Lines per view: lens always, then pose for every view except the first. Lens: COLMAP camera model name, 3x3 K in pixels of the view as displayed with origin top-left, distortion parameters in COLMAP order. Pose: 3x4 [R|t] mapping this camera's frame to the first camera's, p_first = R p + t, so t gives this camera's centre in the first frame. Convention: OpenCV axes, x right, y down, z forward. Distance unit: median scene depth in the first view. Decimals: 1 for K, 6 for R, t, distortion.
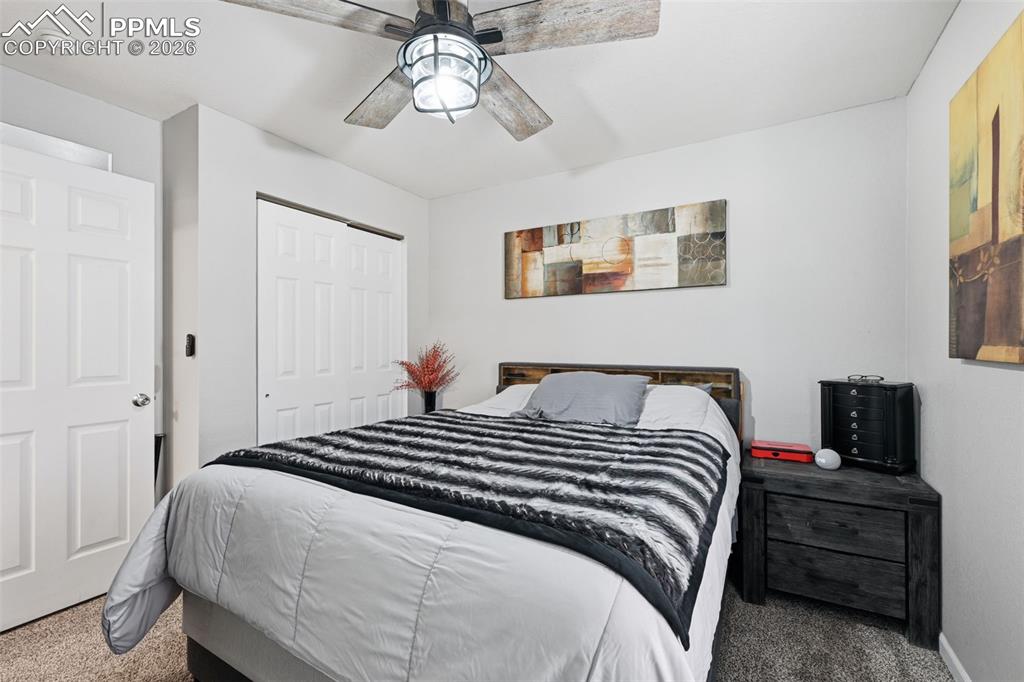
lens RADIAL K [[426.4, 0, 513.3], [0, 426.4, 340.8], [0, 0, 1]] dist [-0.000228, -0.001012]
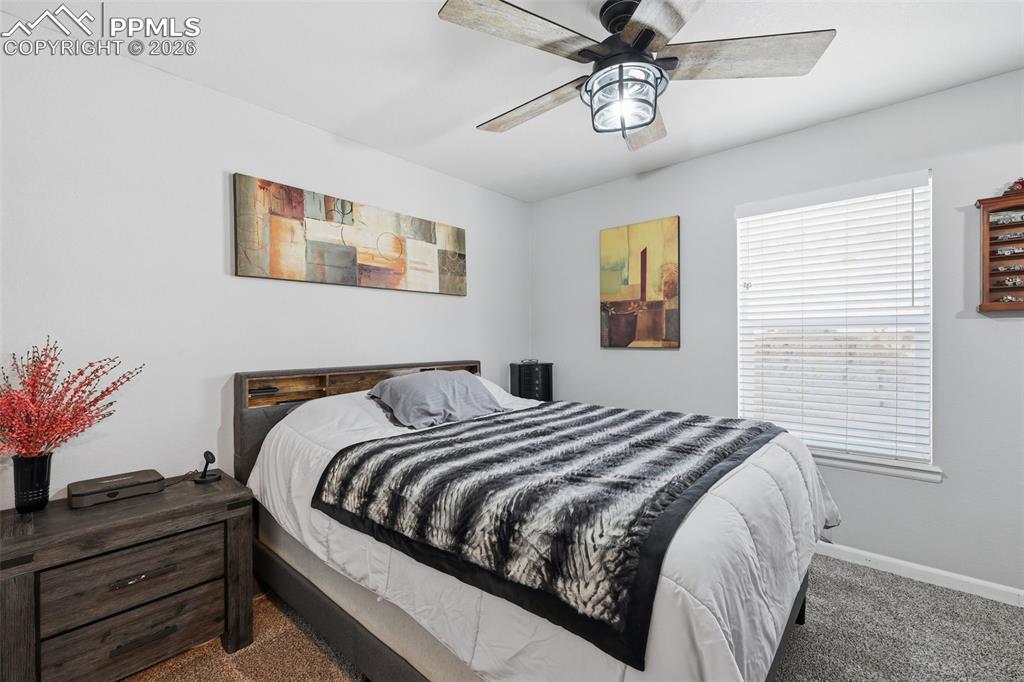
lens RADIAL K [[426.4, 0, 511.5], [0, 426.4, 340.8], [0, 0, 1]] dist [-0.000228, -0.001012]
pose [[0.211461, -0.003409, 0.977381, -0.635942], [0.003253, 0.999991, 0.002784, 0.000183], [-0.977381, 0.002590, 0.211470, 0.515871]]
